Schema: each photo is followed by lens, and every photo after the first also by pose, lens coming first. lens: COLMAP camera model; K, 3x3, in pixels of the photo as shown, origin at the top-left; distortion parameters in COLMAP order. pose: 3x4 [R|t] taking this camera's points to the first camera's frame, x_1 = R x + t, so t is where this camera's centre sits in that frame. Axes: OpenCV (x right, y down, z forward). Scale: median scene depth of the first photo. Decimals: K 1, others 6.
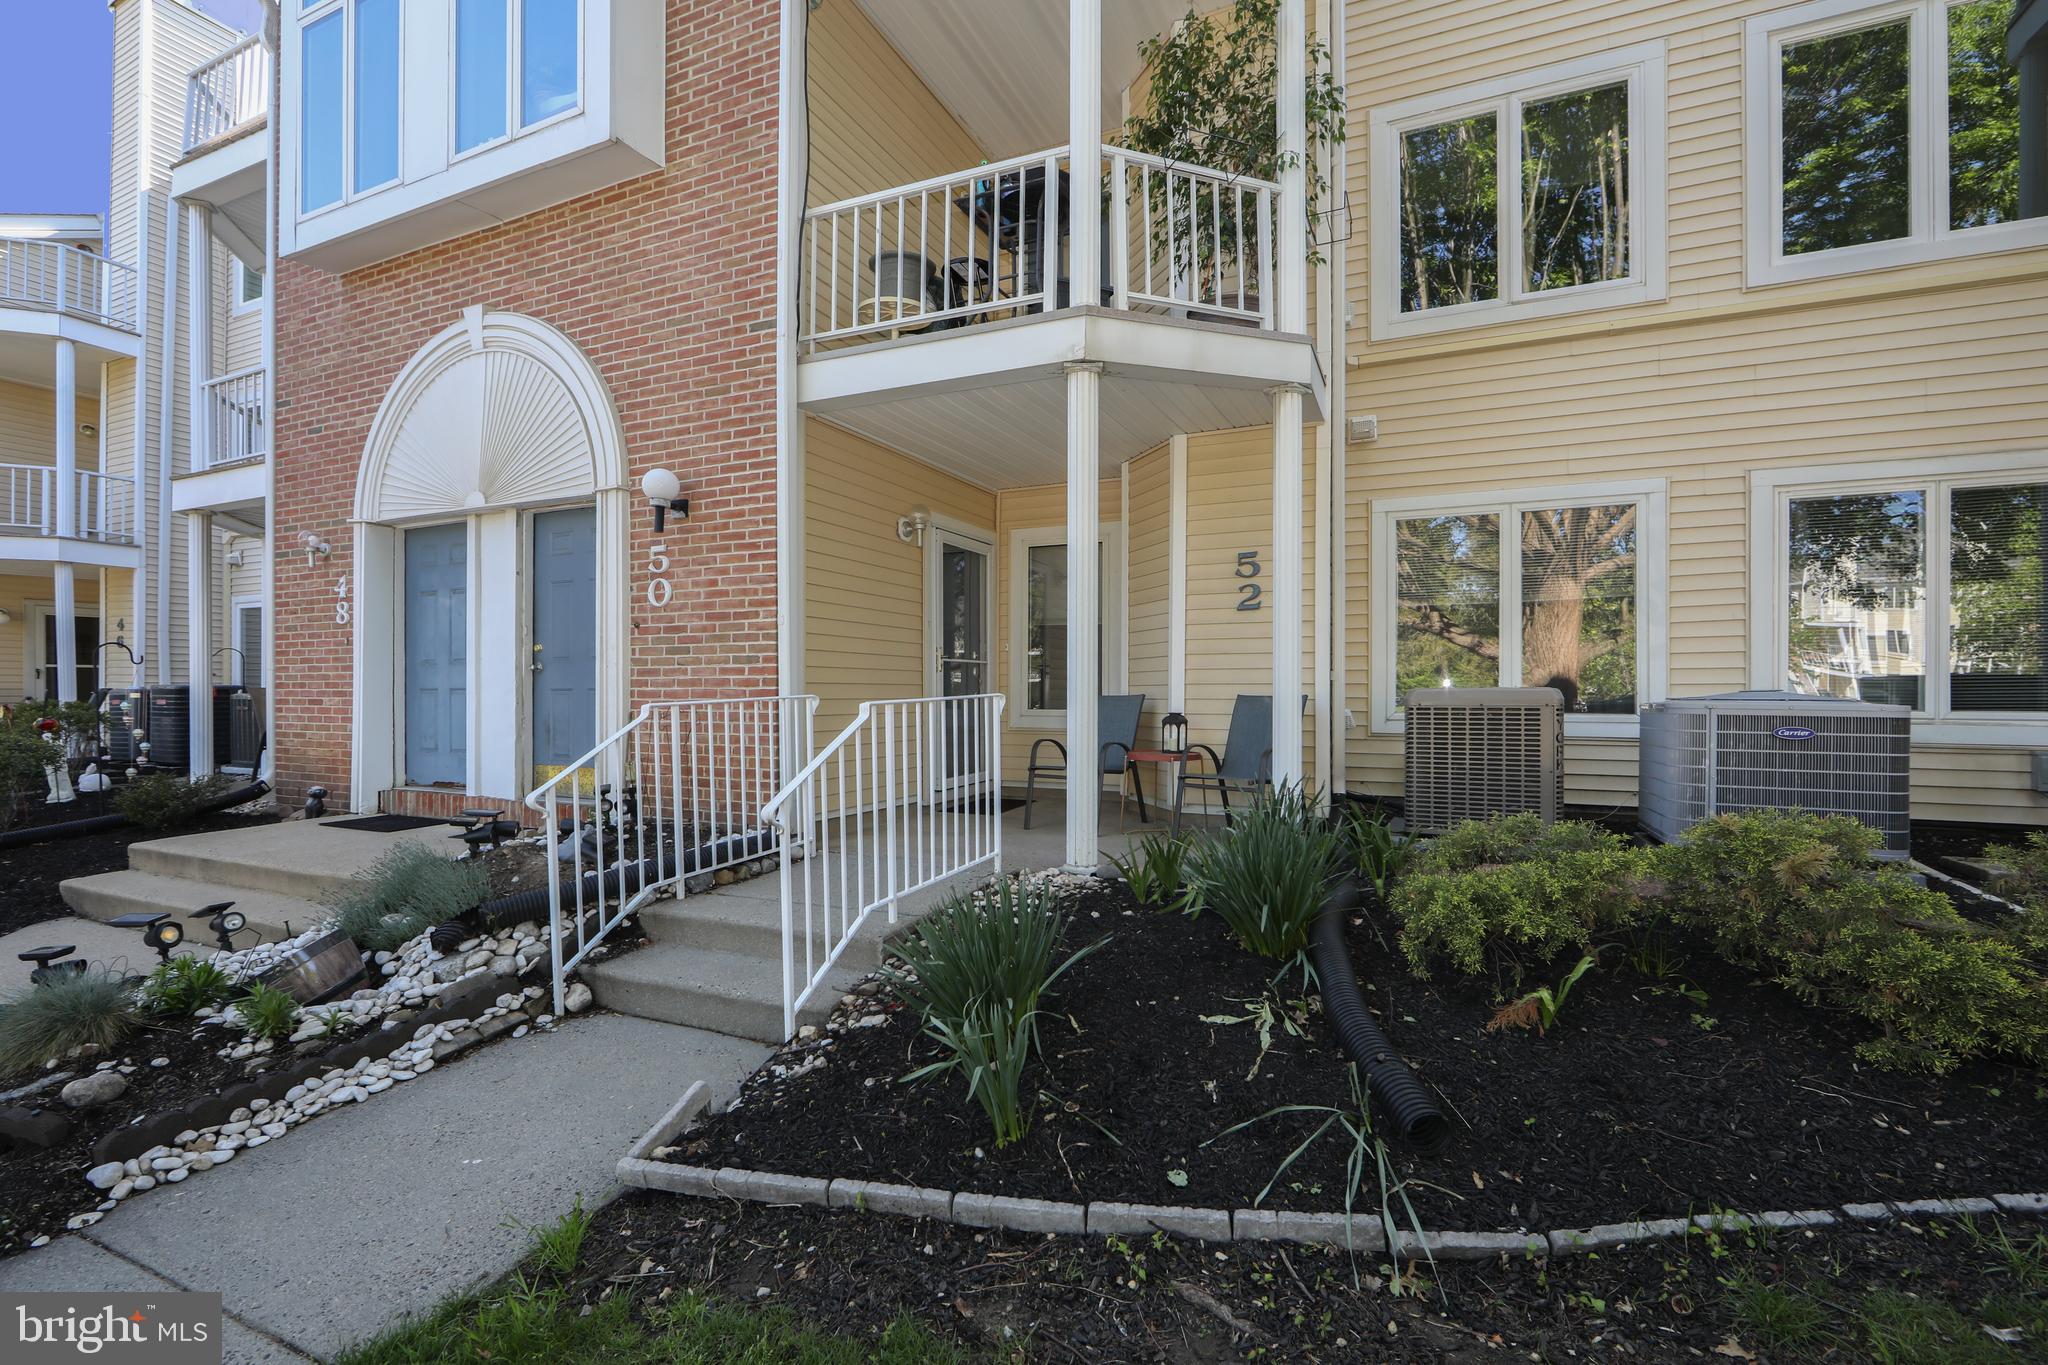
lens RADIAL K [[735.8, 0, 1111.0], [0, 735.8, 682.8], [0, 0, 1]] dist [-0.001486, -0.000076]
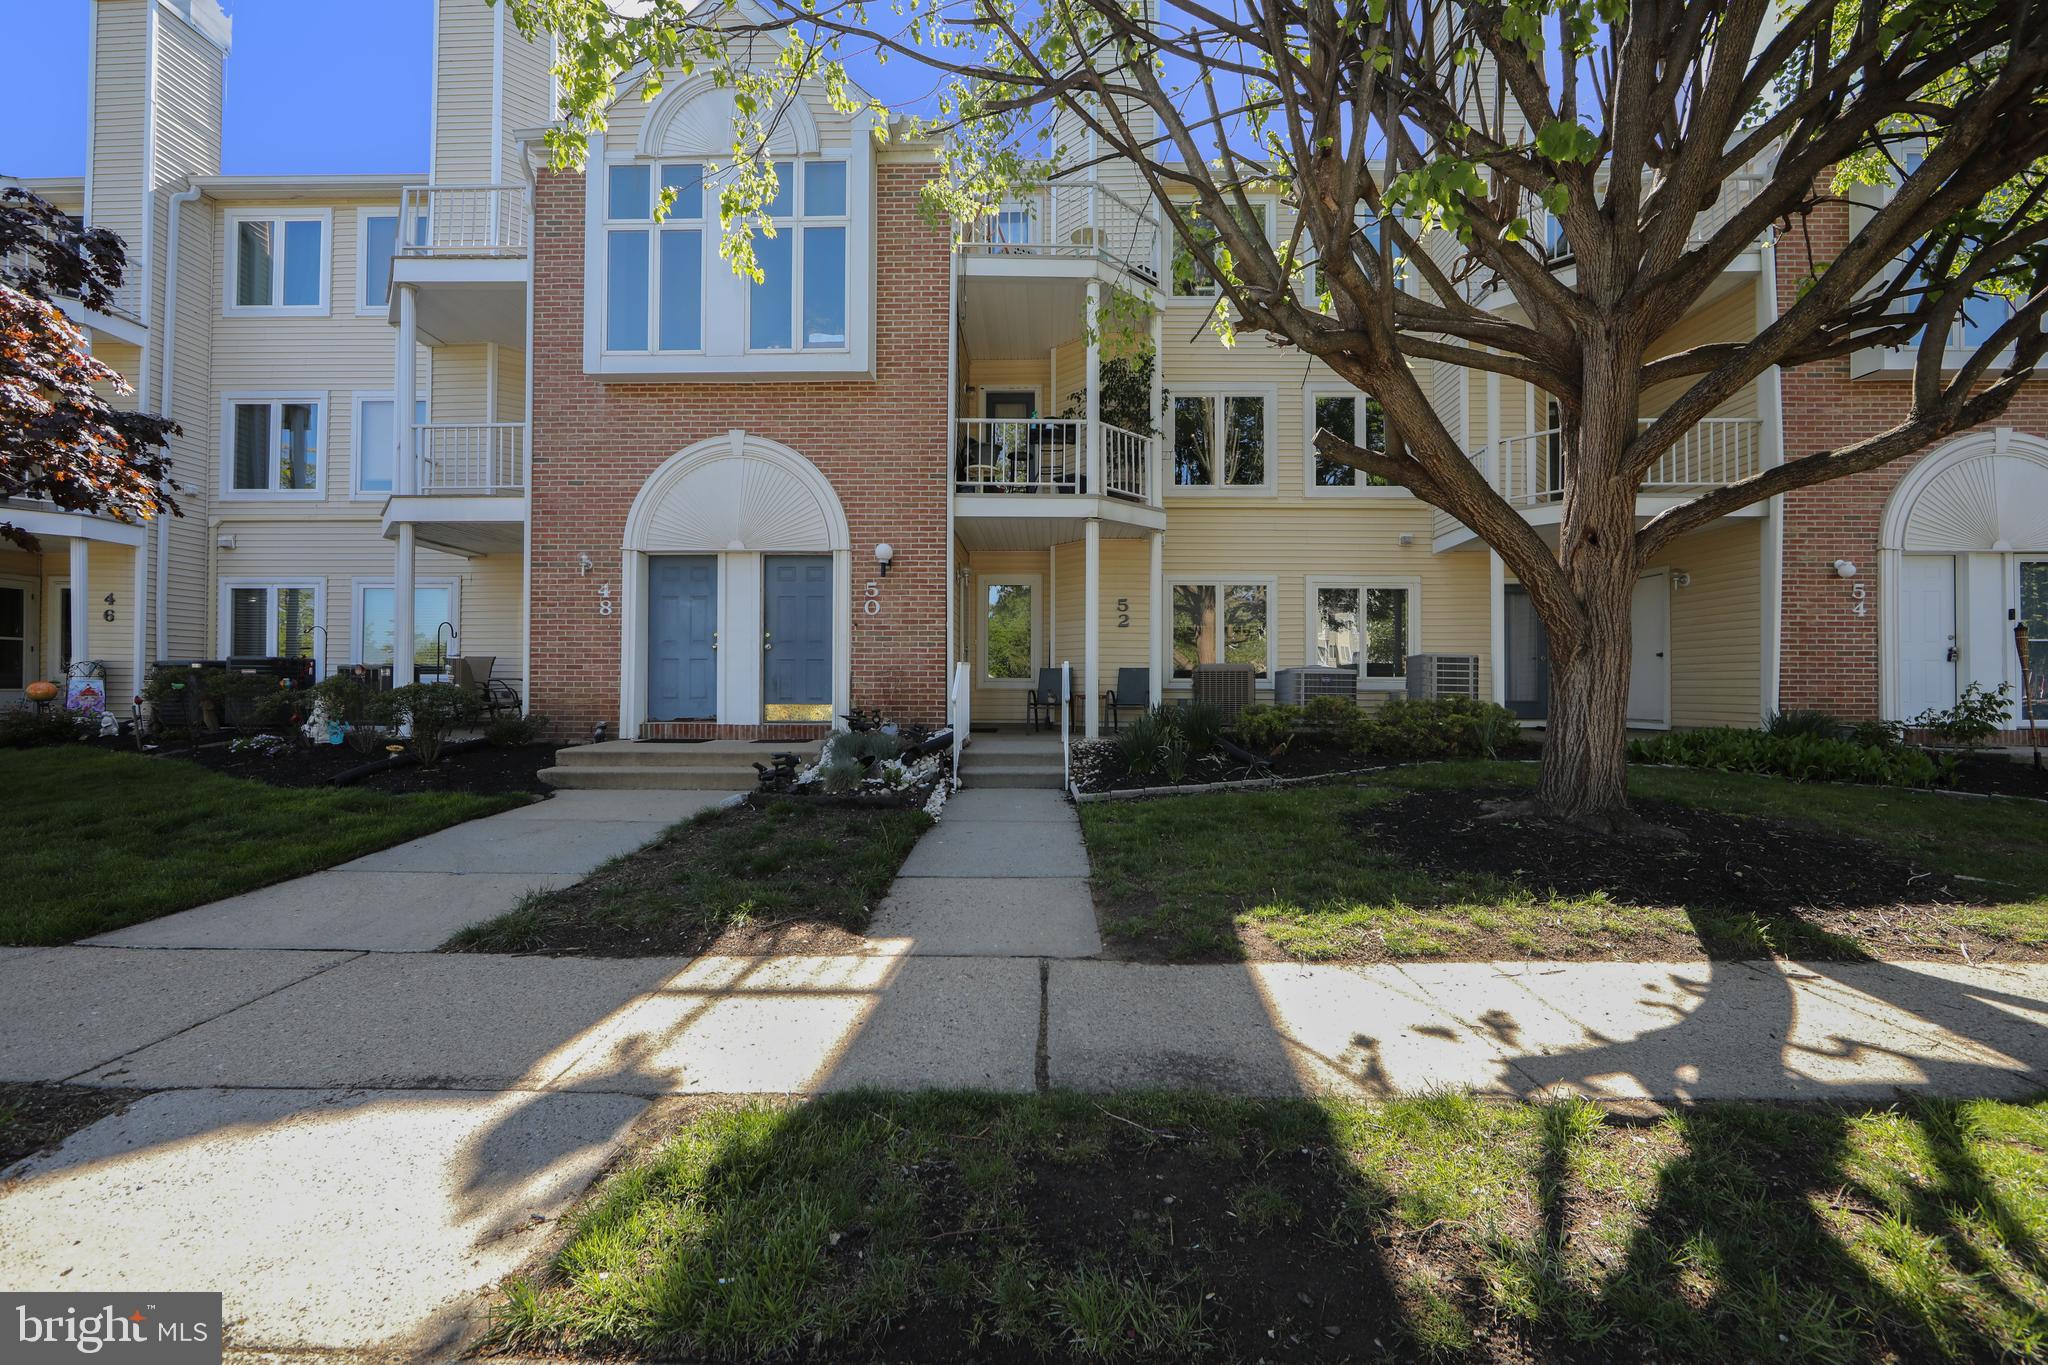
lens RADIAL K [[801.3, 0, 1034.0], [0, 801.3, 688.3], [0, 0, 1]] dist [-0.000109, 0.000042]
pose [[0.896482, 0.000733, 0.443080, -1.055171], [0.001253, 0.999990, -0.004190, 0.083521], [-0.443079, 0.004311, 0.896472, -0.921491]]
